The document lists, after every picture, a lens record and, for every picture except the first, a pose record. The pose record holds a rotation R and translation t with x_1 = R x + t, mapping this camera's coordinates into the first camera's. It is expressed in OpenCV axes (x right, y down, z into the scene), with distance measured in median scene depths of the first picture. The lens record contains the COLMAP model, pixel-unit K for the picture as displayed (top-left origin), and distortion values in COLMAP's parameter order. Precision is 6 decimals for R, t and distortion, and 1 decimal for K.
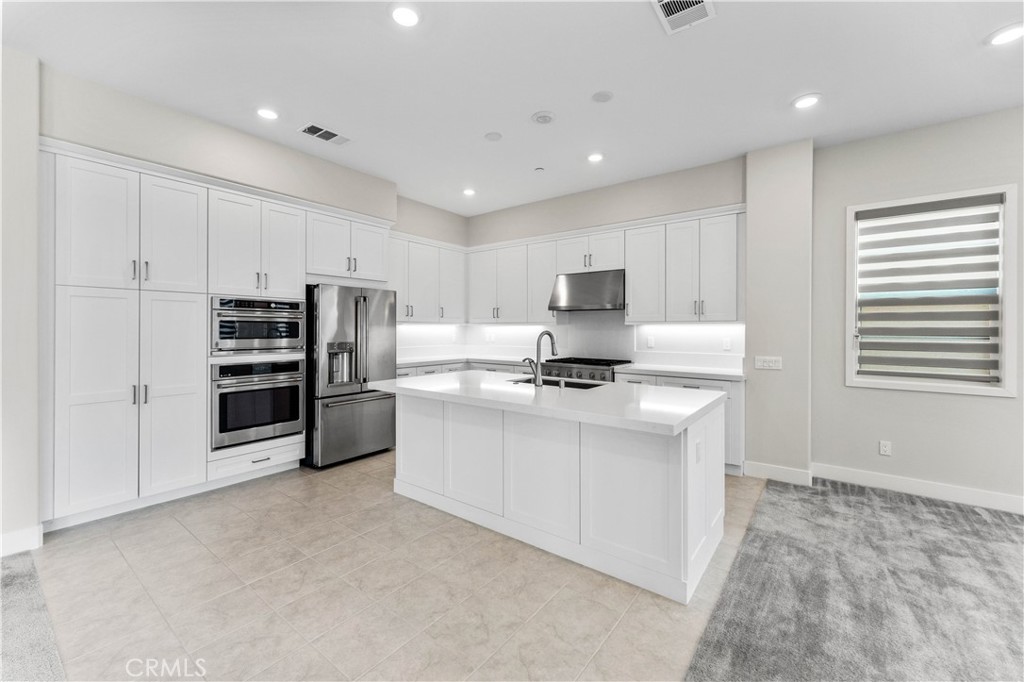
lens RADIAL K [[411.7, 0, 512.9], [0, 411.7, 332.5], [0, 0, 1]] dist [0.000842, -0.000564]
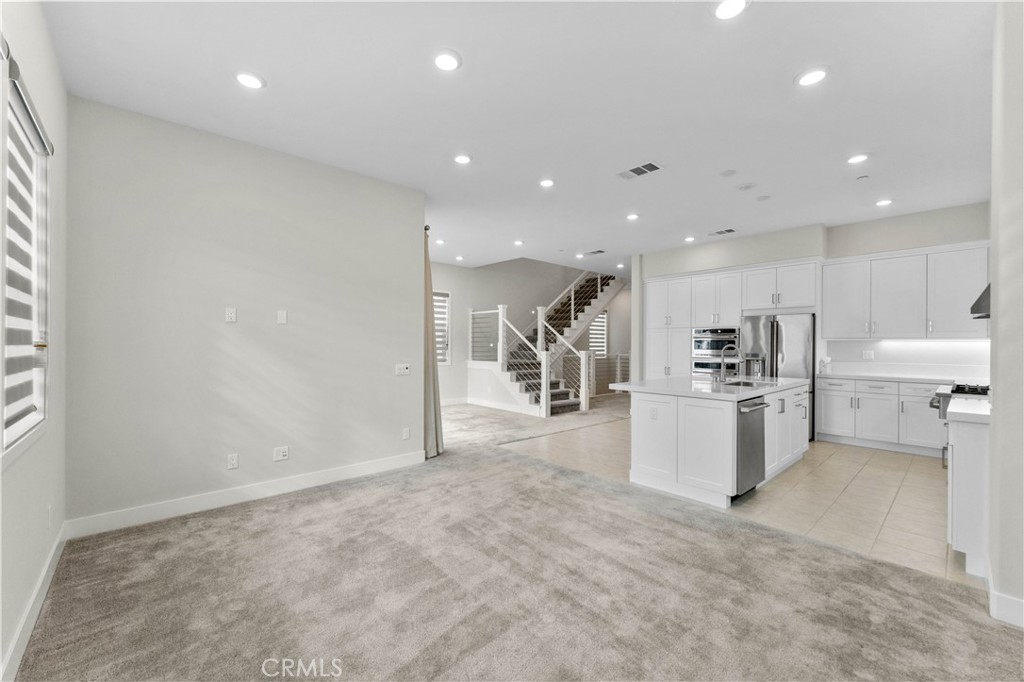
lens RADIAL K [[411.7, 0, 503.0], [0, 411.7, 348.5], [0, 0, 1]] dist [0.000842, -0.000564]
pose [[-0.196401, 0.002819, -0.980520, 1.316714], [-0.015054, 0.999869, 0.005890, 0.012002], [0.980408, 0.015917, -0.196333, 0.410802]]
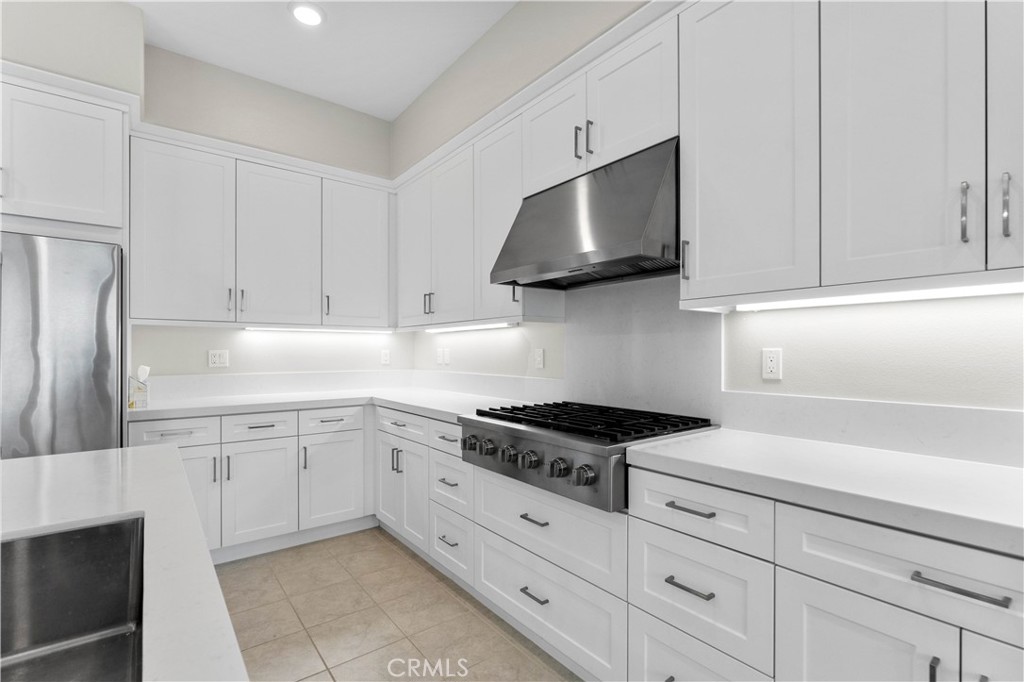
lens RADIAL K [[470.5, 0, 511.7], [0, 470.5, 350.3], [0, 0, 1]] dist [-0.001755, -0.000174]
pose [[0.965776, -0.005073, -0.259330, 0.296361], [0.002577, 0.999947, -0.009964, 0.020249], [0.259367, 0.008954, 0.965737, 0.756113]]
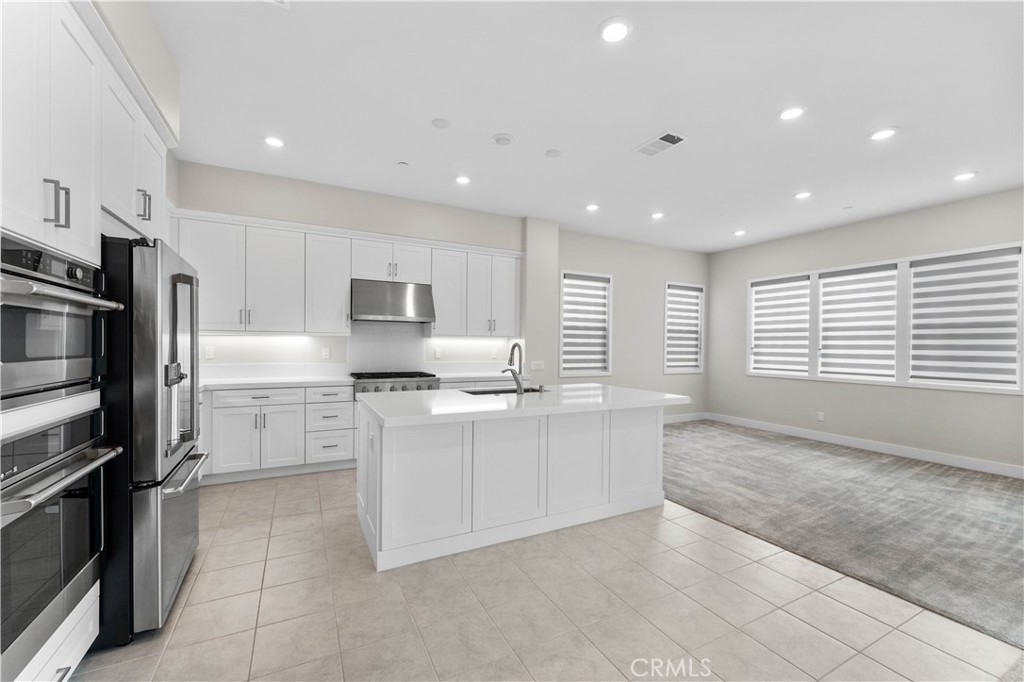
lens RADIAL K [[411.7, 0, 508.9], [0, 411.7, 350.4], [0, 0, 1]] dist [0.000842, -0.000564]
pose [[0.431050, -0.009702, 0.902276, -0.731795], [0.000549, 0.999945, 0.010490, 0.004352], [-0.902328, -0.004027, 0.431031, 0.447482]]
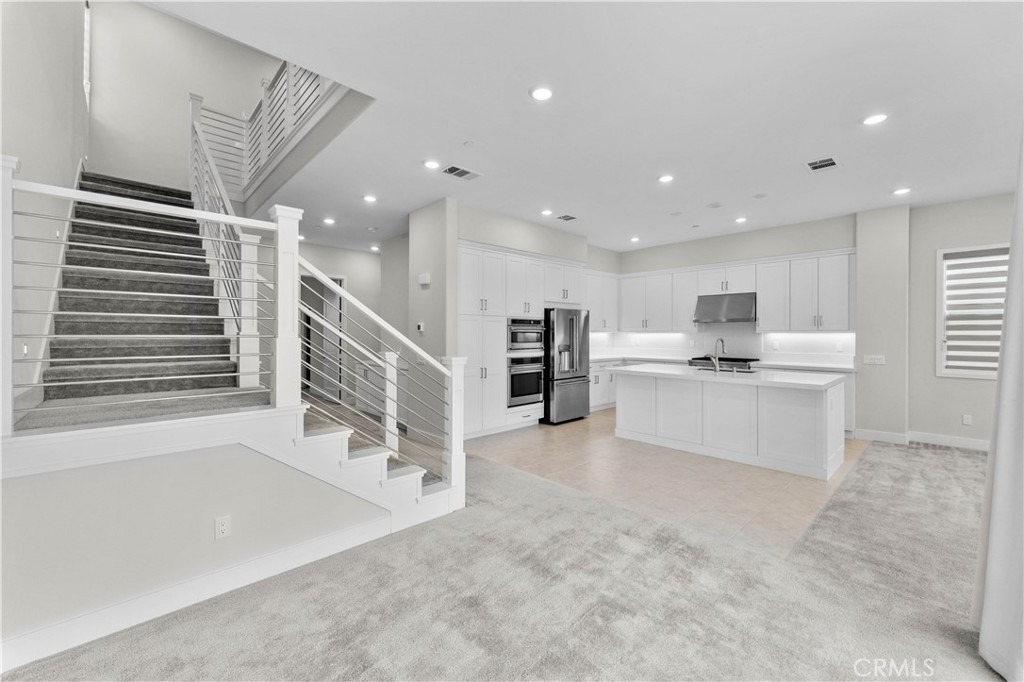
lens RADIAL K [[411.7, 0, 512.2], [0, 411.7, 336.1], [0, 0, 1]] dist [0.000842, -0.000564]
pose [[0.986535, -0.001643, -0.163544, -0.377065], [0.001354, 0.999997, -0.001875, -0.007421], [0.163546, 0.001628, 0.986534, -0.603100]]
